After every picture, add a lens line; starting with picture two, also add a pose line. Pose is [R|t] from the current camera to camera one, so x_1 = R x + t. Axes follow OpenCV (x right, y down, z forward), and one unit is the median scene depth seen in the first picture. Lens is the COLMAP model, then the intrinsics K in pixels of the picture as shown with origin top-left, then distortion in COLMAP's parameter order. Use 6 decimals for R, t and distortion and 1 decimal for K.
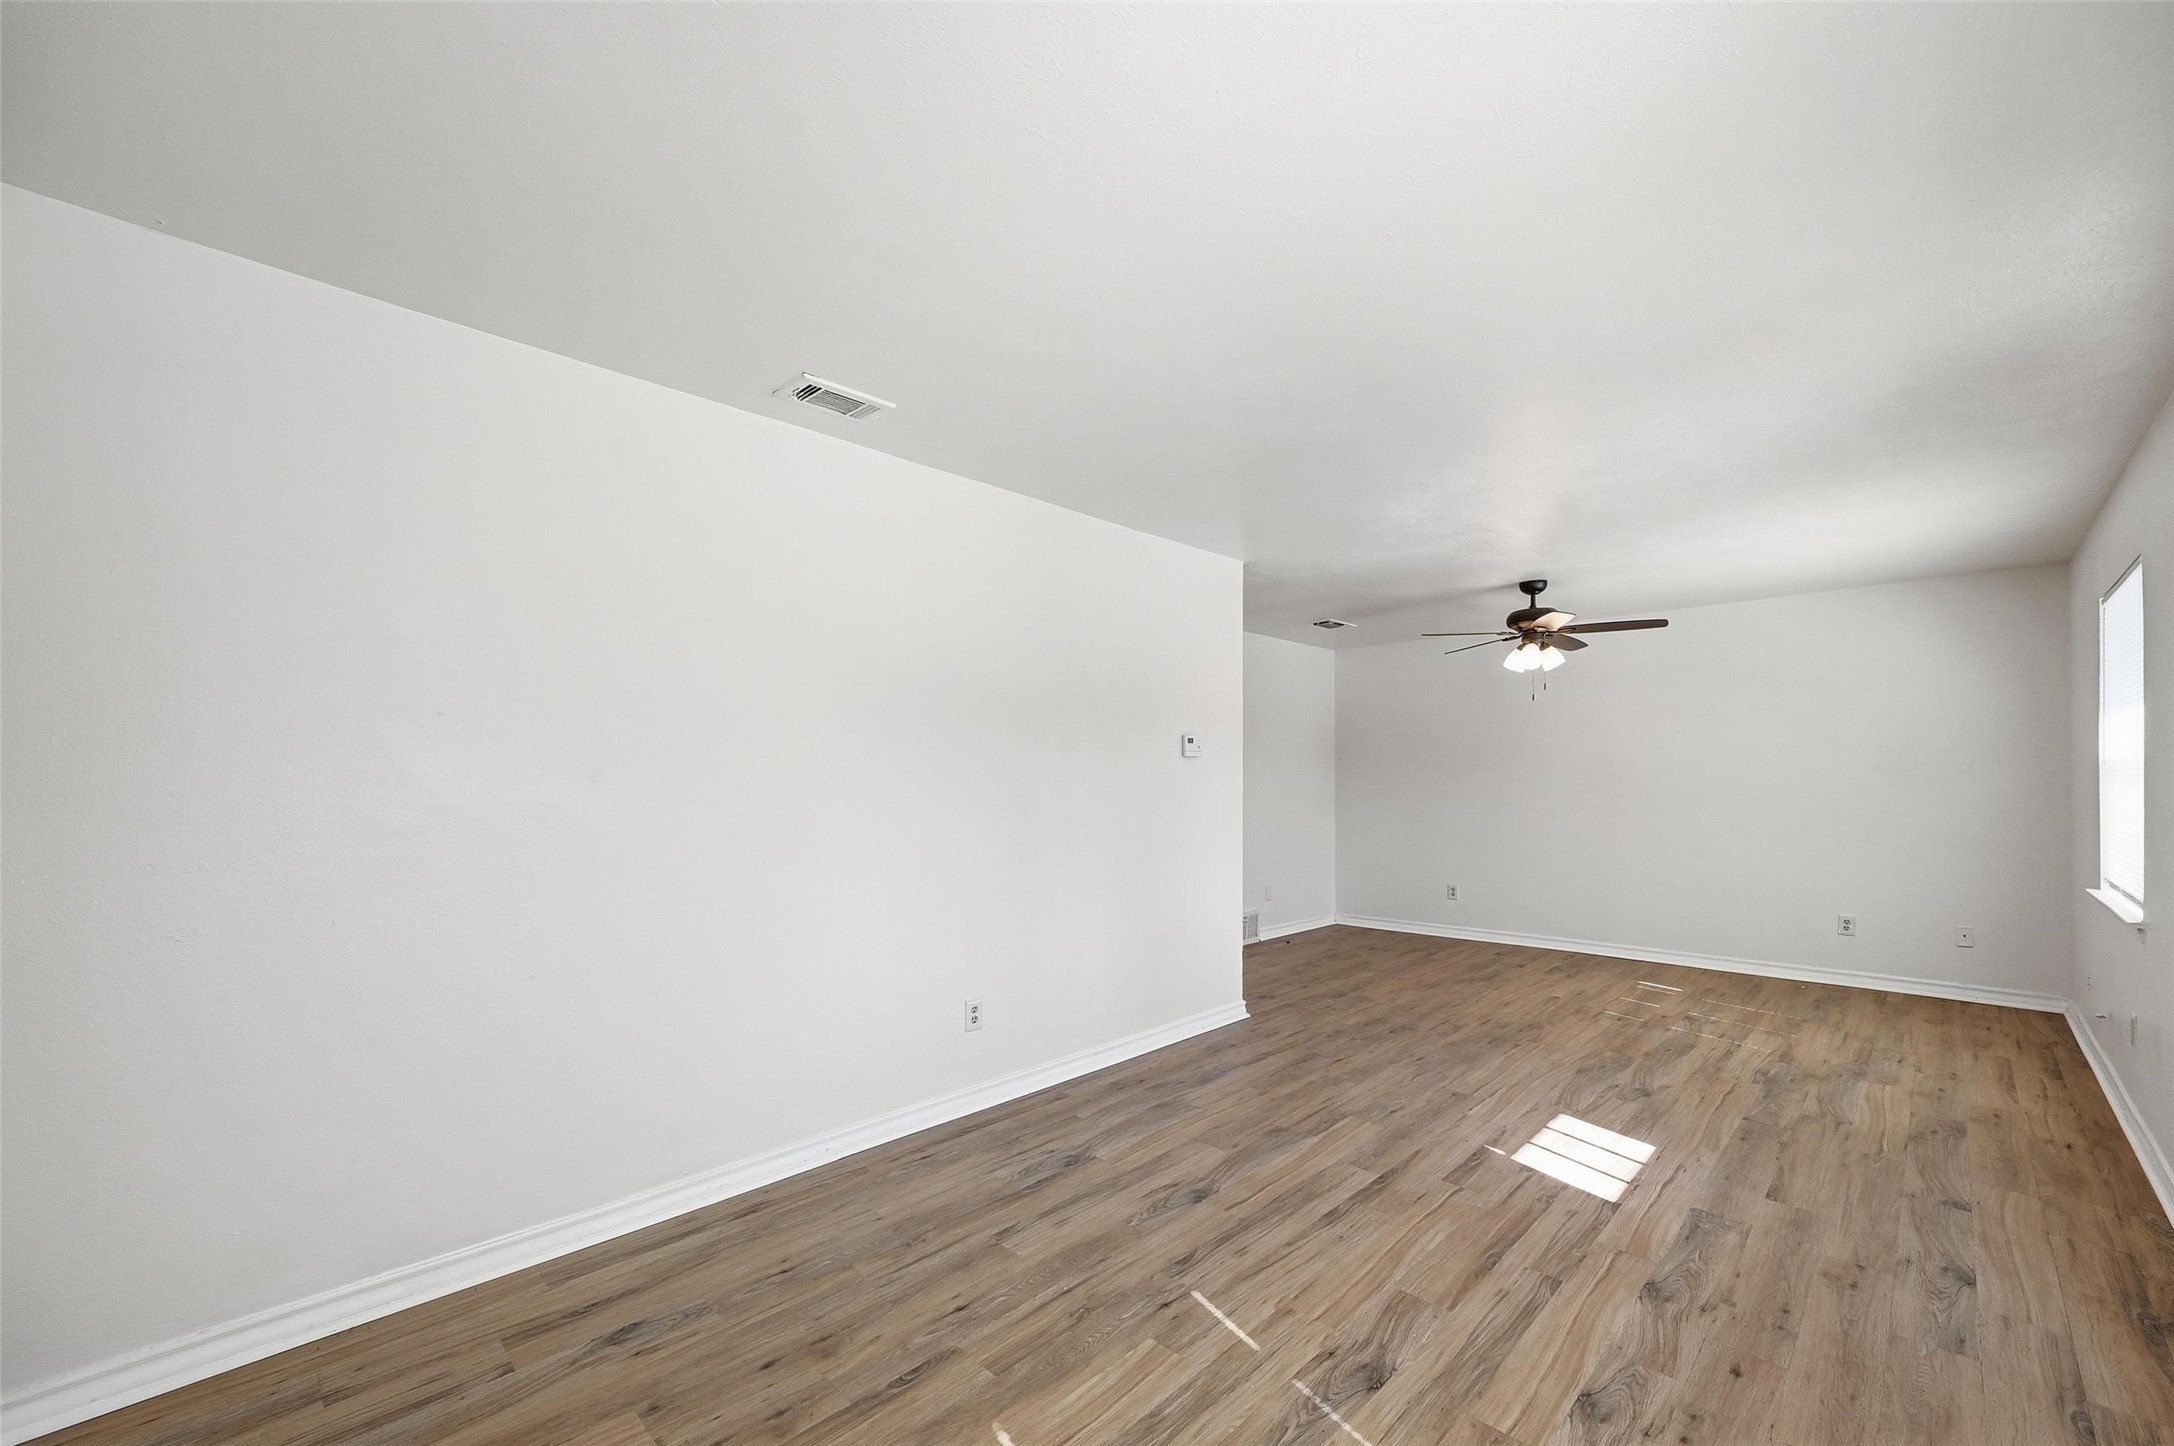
lens RADIAL K [[862.0, 0, 1102.3], [0, 862.0, 778.9], [0, 0, 1]] dist [-0.000612, 0.000255]
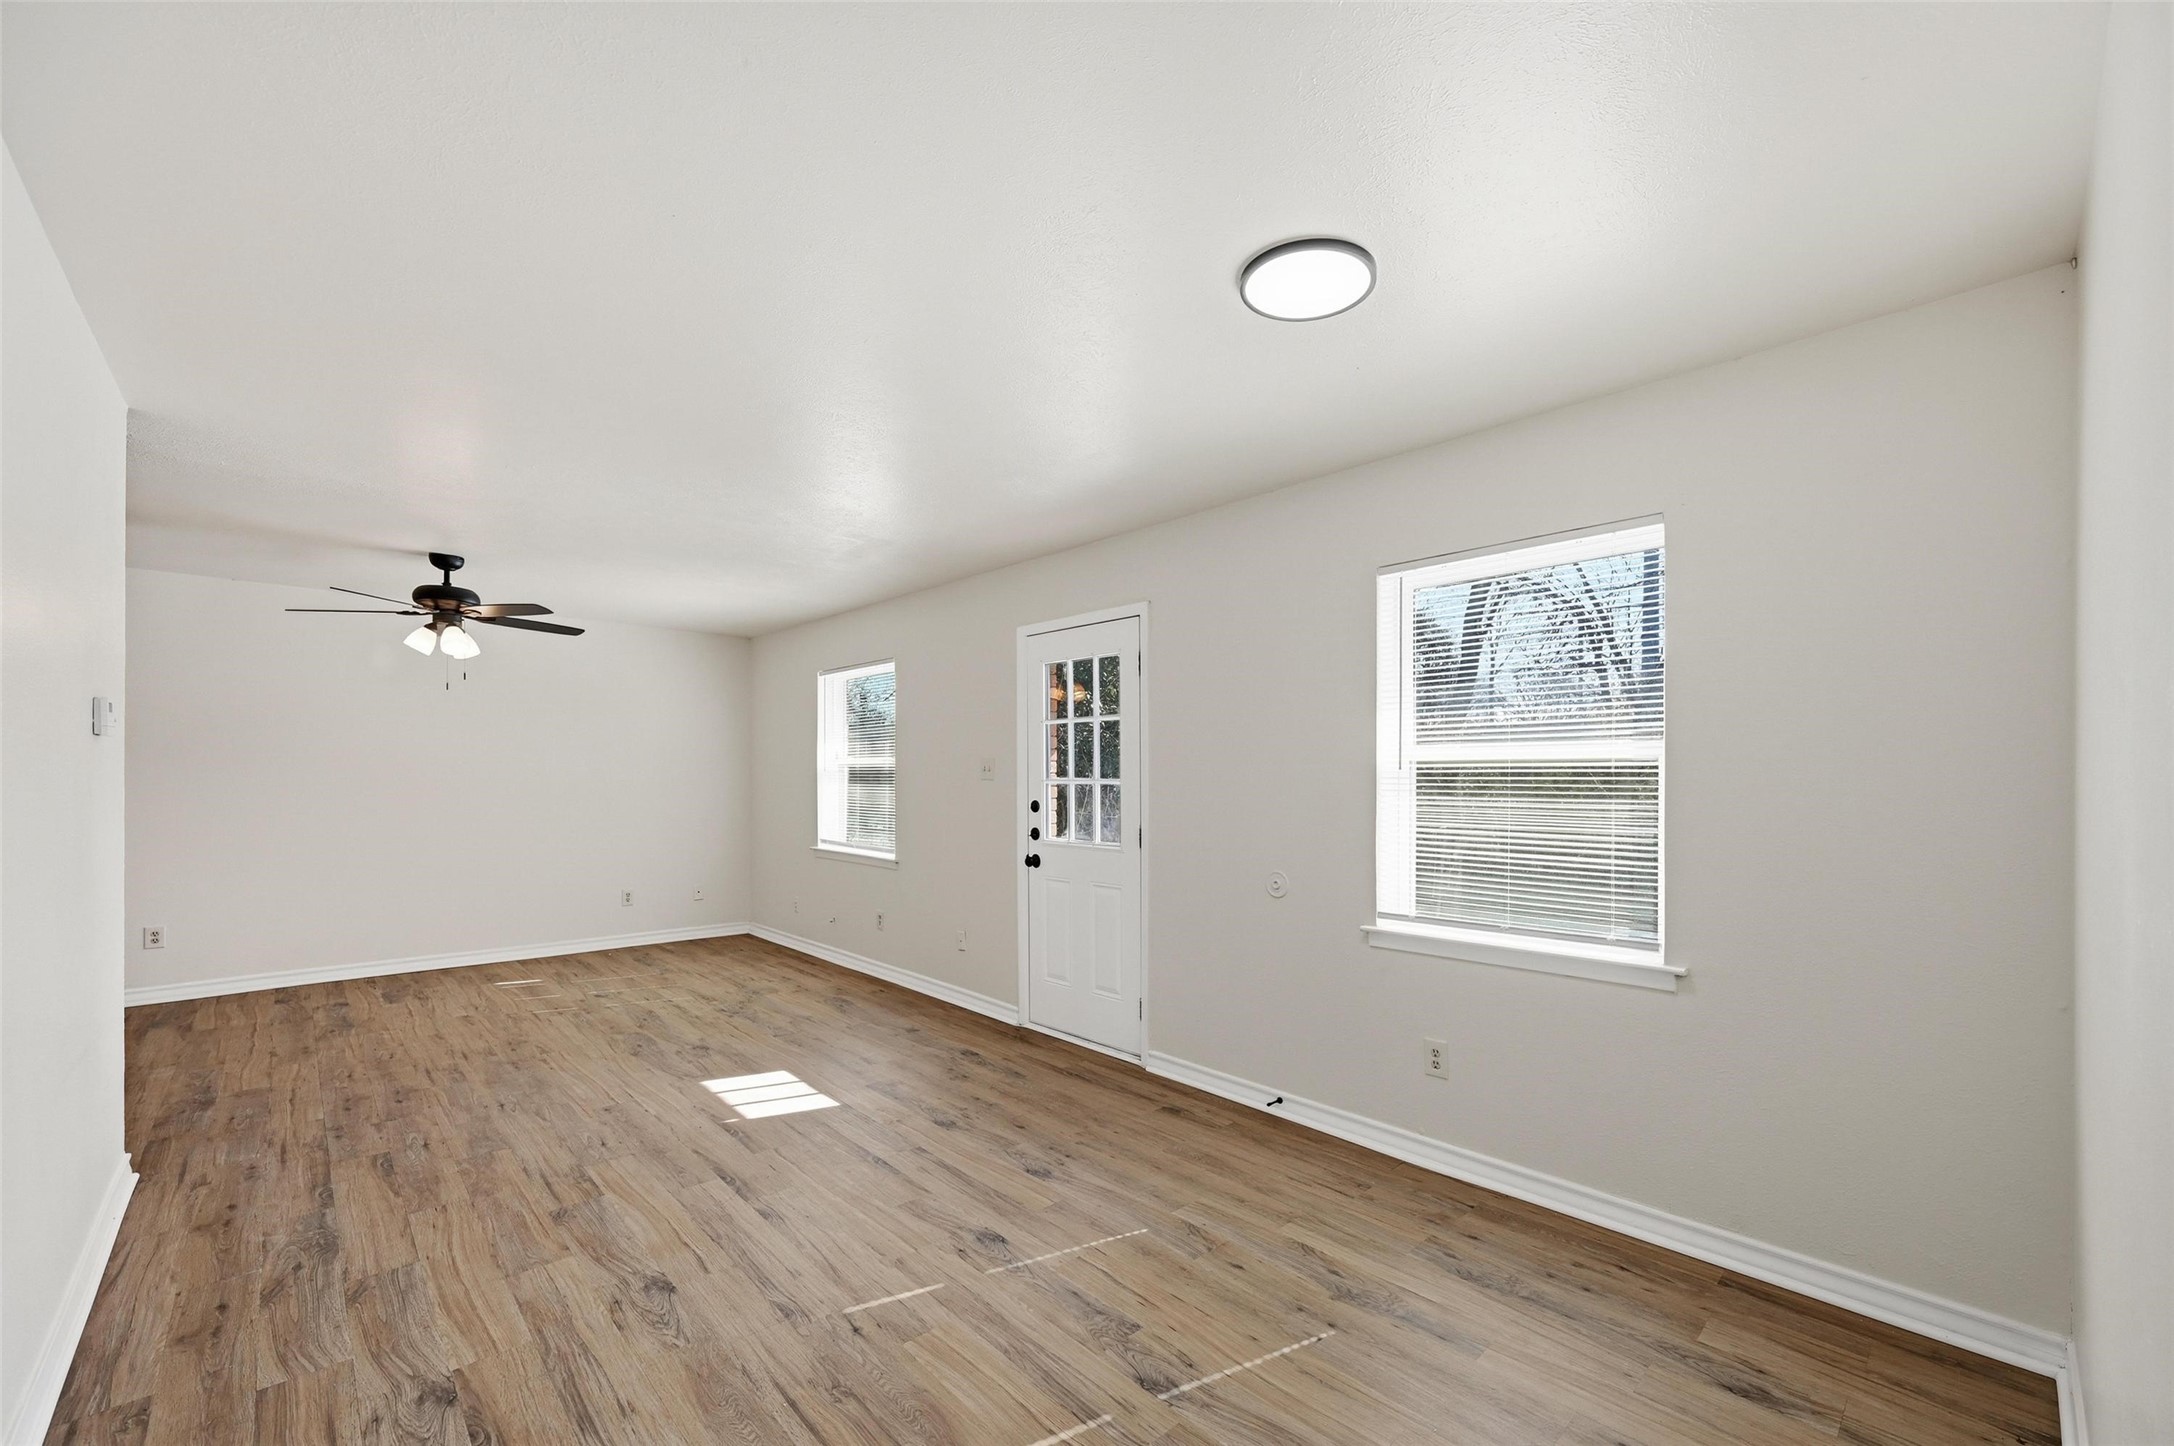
lens RADIAL K [[862.0, 0, 1102.3], [0, 862.0, 778.9], [0, 0, 1]] dist [-0.000612, 0.000255]
pose [[0.035666, 0.004746, 0.999352, -0.570576], [-0.007141, 0.999964, -0.004494, 0.000049], [-0.999338, -0.006976, 0.035699, 0.454126]]
